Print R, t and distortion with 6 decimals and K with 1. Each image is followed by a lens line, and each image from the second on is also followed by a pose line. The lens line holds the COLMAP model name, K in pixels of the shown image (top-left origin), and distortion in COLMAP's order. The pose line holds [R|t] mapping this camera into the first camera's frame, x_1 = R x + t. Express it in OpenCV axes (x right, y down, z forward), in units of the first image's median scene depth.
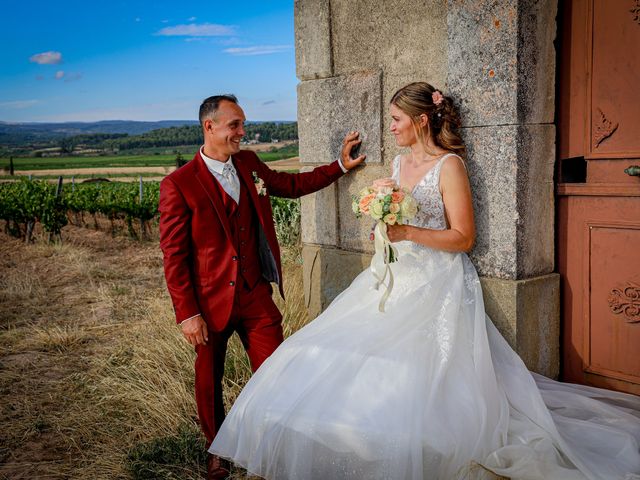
lens RADIAL K [[773.9, 0, 320.5], [0, 773.9, 232.6], [0, 0, 1]] dist [0.053184, 0.046286]
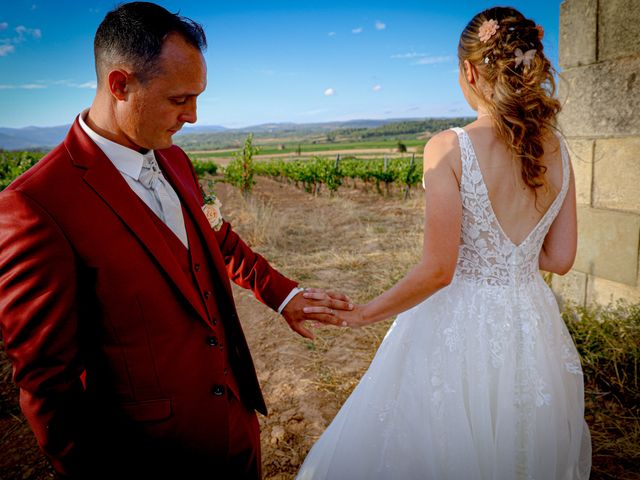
lens RADIAL K [[492.6, 0, 320.0], [0, 492.6, 240.0], [0, 0, 1]] dist [-0.062770, 0.011139]
pose [[0.946810, 0.042195, -0.319014, -0.142571], [-0.010494, 0.994887, 0.100446, 0.000008], [0.321621, -0.091755, 0.942412, 0.145750]]
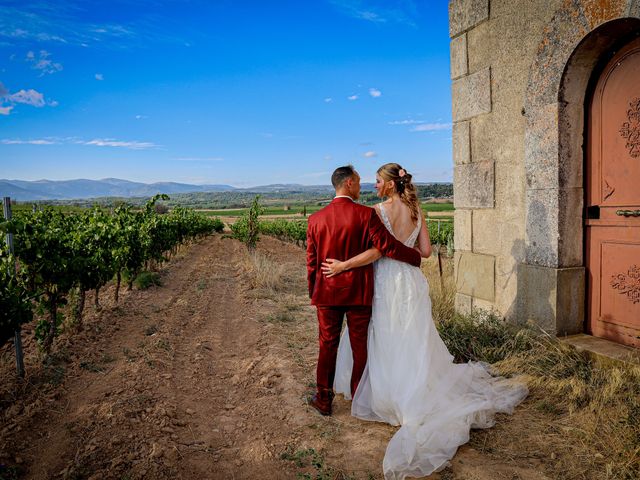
lens RADIAL K [[514.6, 0, 320.0], [0, 514.6, 240.0], [0, 0, 1]] dist [-0.063095, 0.004773]
pose [[0.941618, 0.027762, -0.335536, 0.095597], [-0.038283, 0.998960, -0.024780, 0.036366], [0.334499, 0.036179, 0.941701, -0.321206]]
